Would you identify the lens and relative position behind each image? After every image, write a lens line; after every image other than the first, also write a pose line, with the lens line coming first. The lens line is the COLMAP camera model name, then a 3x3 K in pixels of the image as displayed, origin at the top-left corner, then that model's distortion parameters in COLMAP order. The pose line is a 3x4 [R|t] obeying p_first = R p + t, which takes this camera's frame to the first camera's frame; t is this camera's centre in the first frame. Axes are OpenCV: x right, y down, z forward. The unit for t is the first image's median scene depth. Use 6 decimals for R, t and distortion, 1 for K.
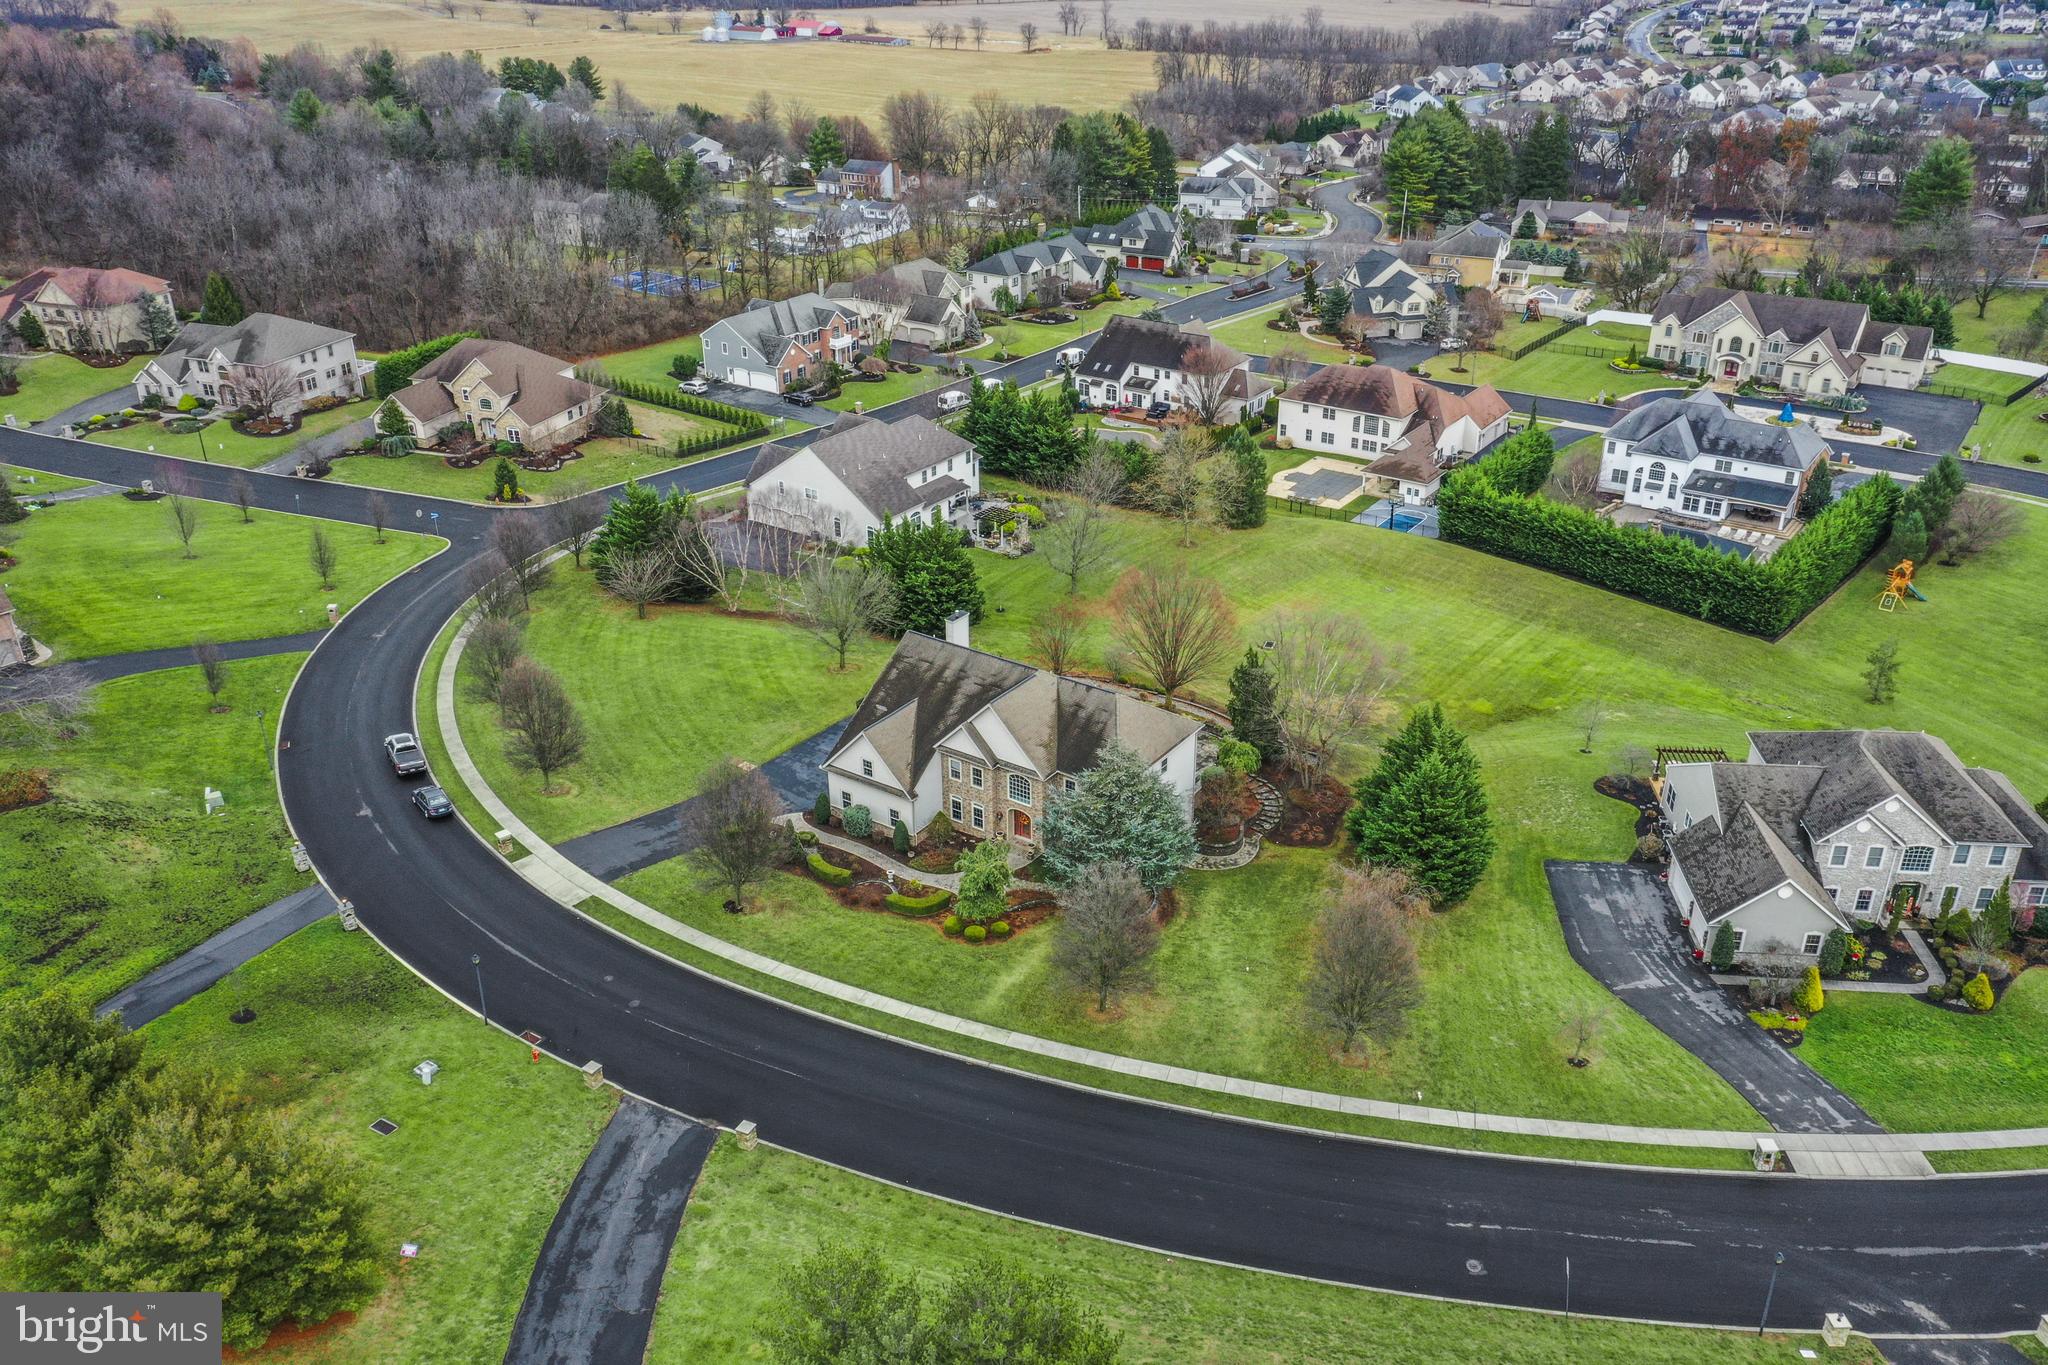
lens RADIAL K [[1601.5, 0, 1024.0], [0, 1601.5, 682.5], [0, 0, 1]] dist [0.001668, 0.012010]
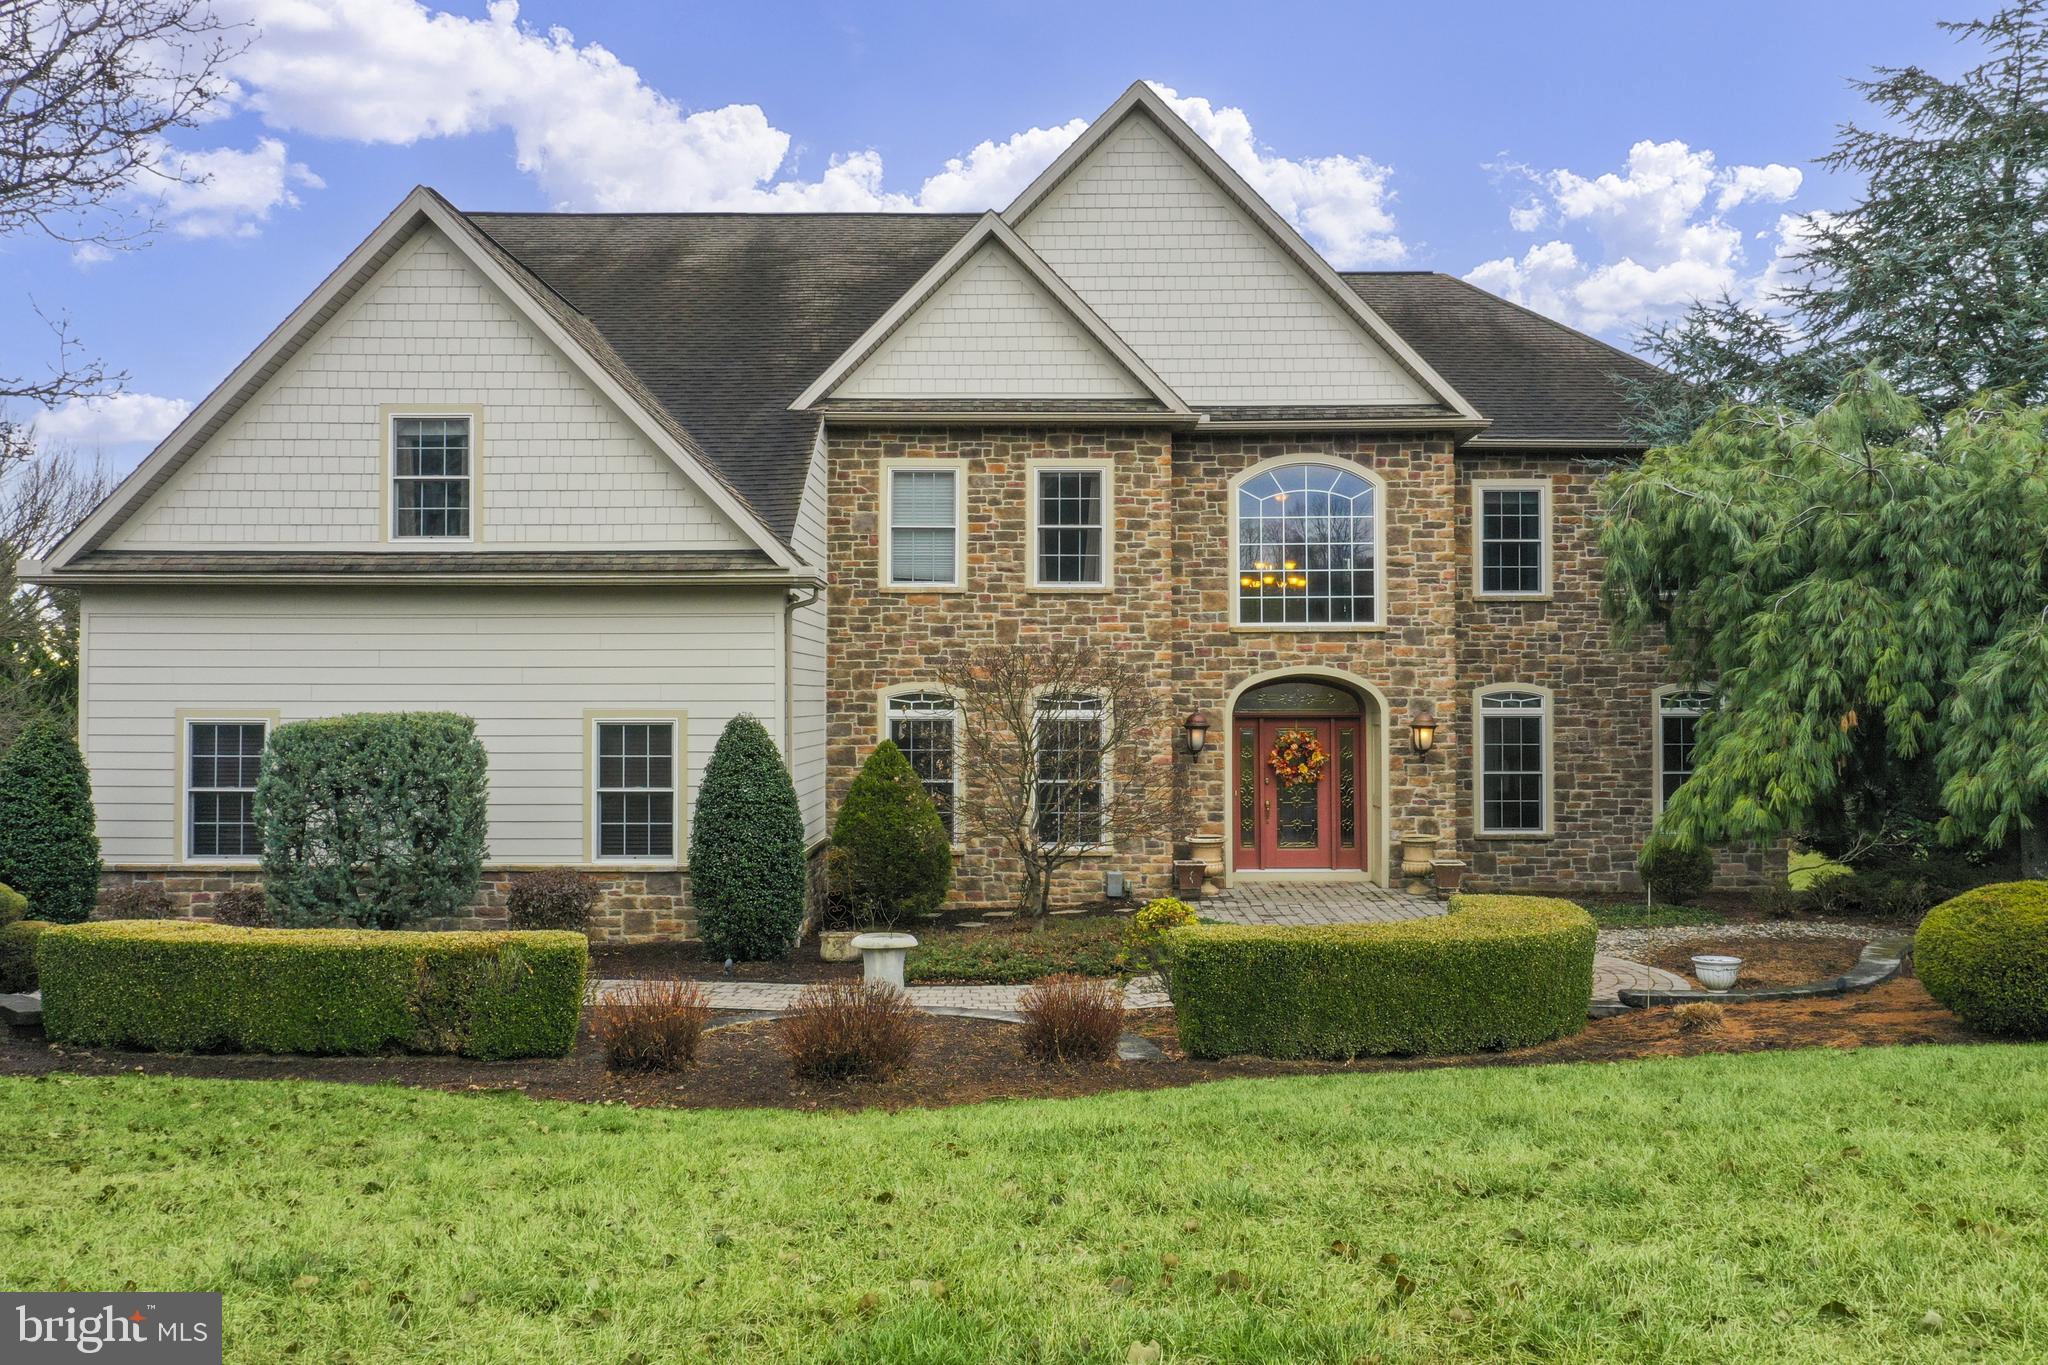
lens RADIAL K [[1599.8, 0, 1010.7], [0, 1599.8, 686.5], [0, 0, 1]] dist [-0.029562, -0.001155]
pose [[0.830832, 0.019775, 0.556171, -0.081981], [0.239901, 0.889022, -0.389984, 0.087204], [-0.502161, 0.457437, 0.733884, 0.521973]]
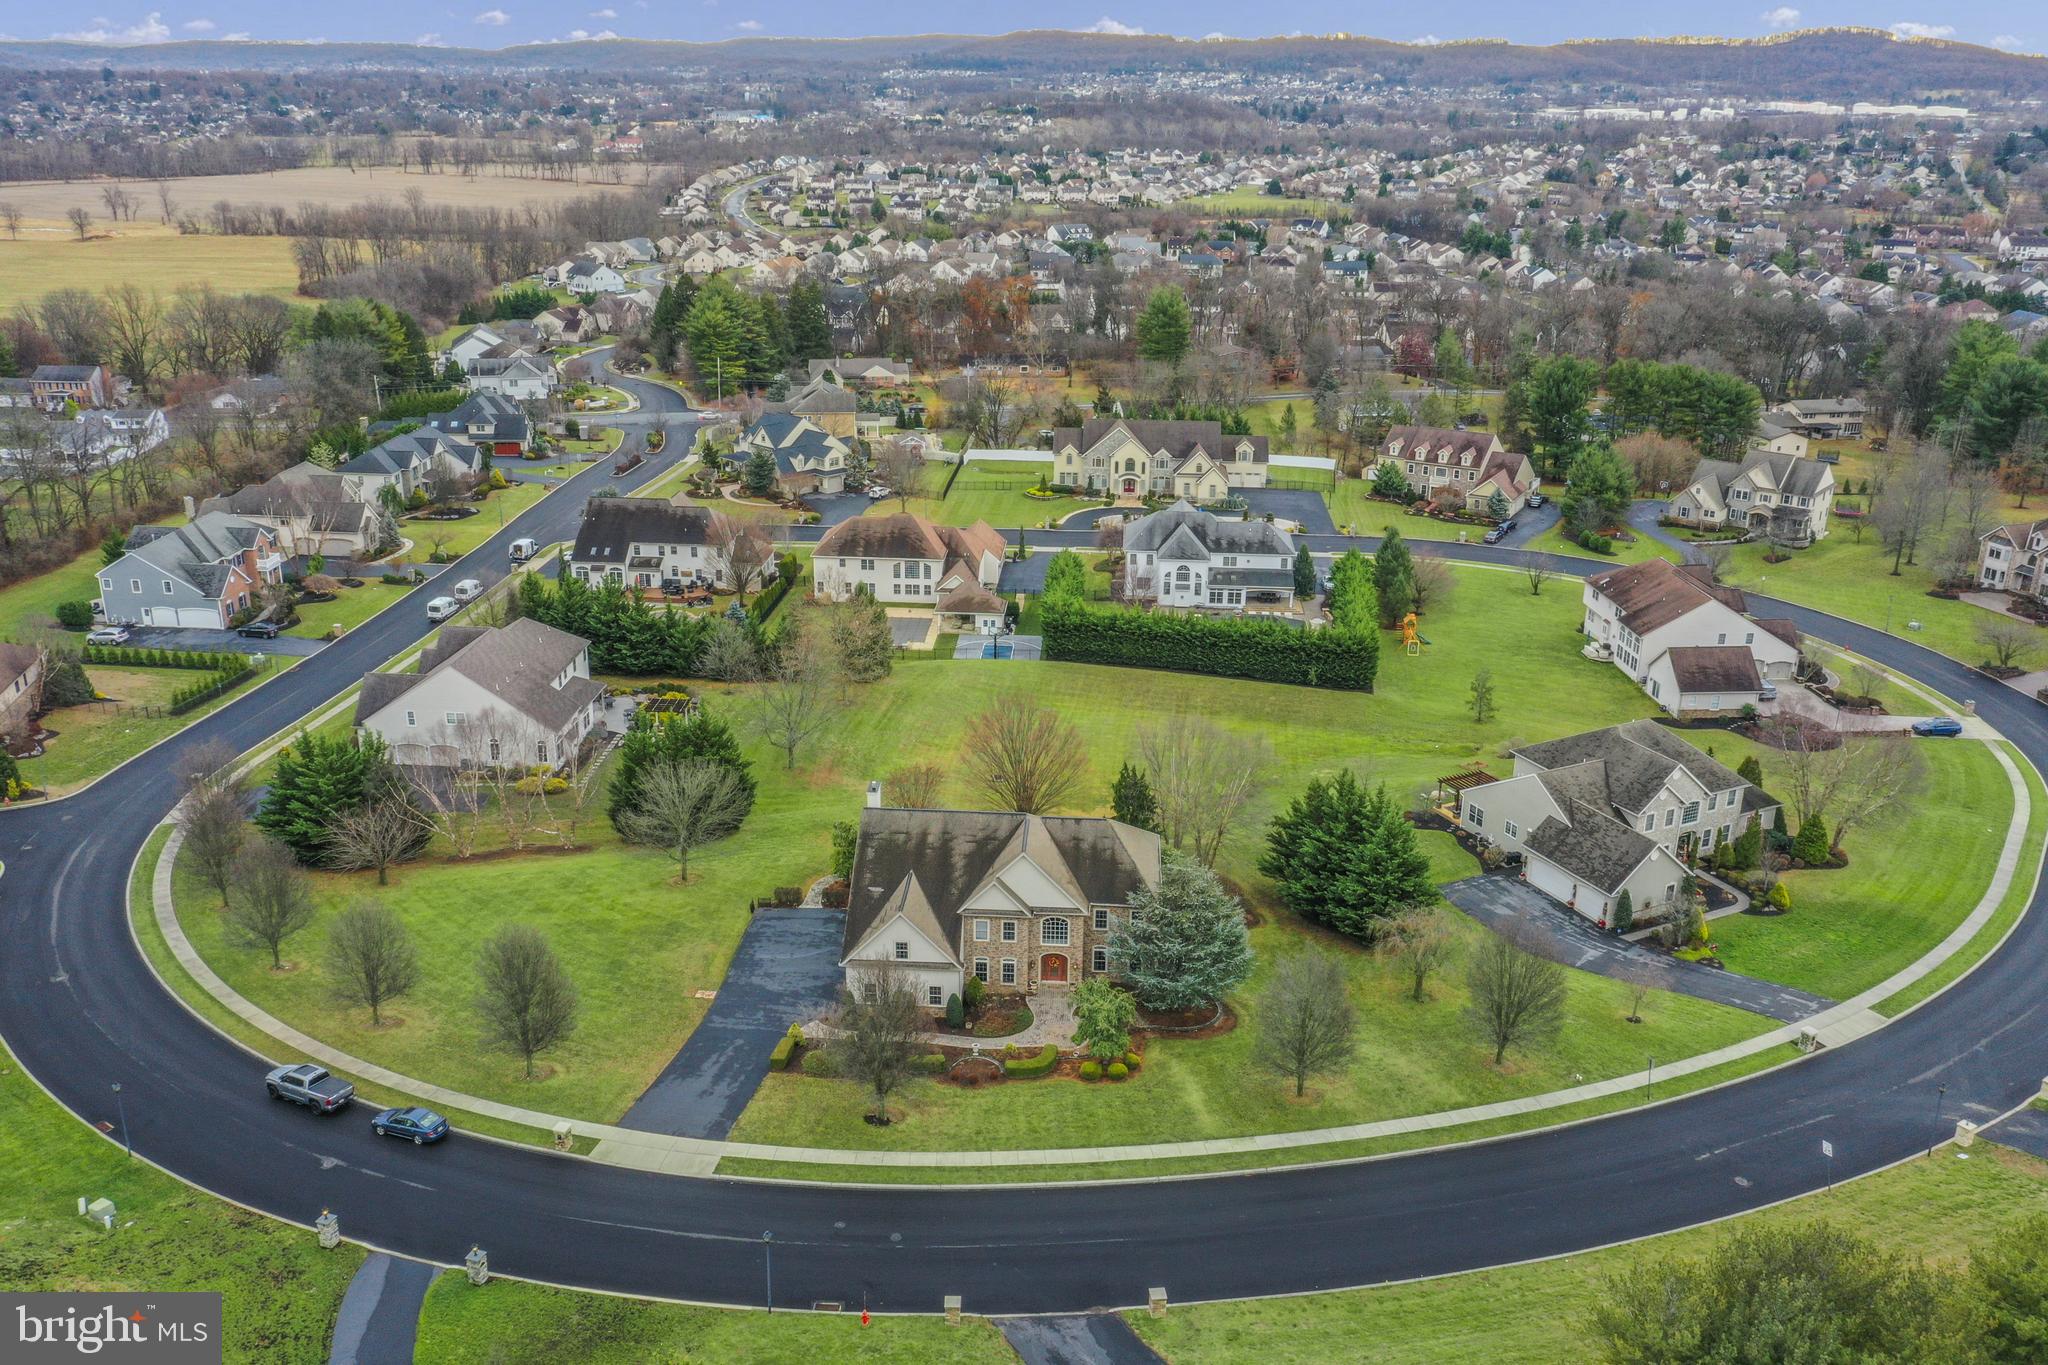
lens RADIAL K [[1662.6, 0, 1019.3], [0, 1662.6, 688.1], [0, 0, 1]] dist [0.002180, 0.006301]
pose [[0.850078, -0.163268, 0.500711, -0.305753], [0.215195, 0.975426, -0.047287, -0.022164], [-0.480686, 0.147948, 0.864322, 0.052392]]
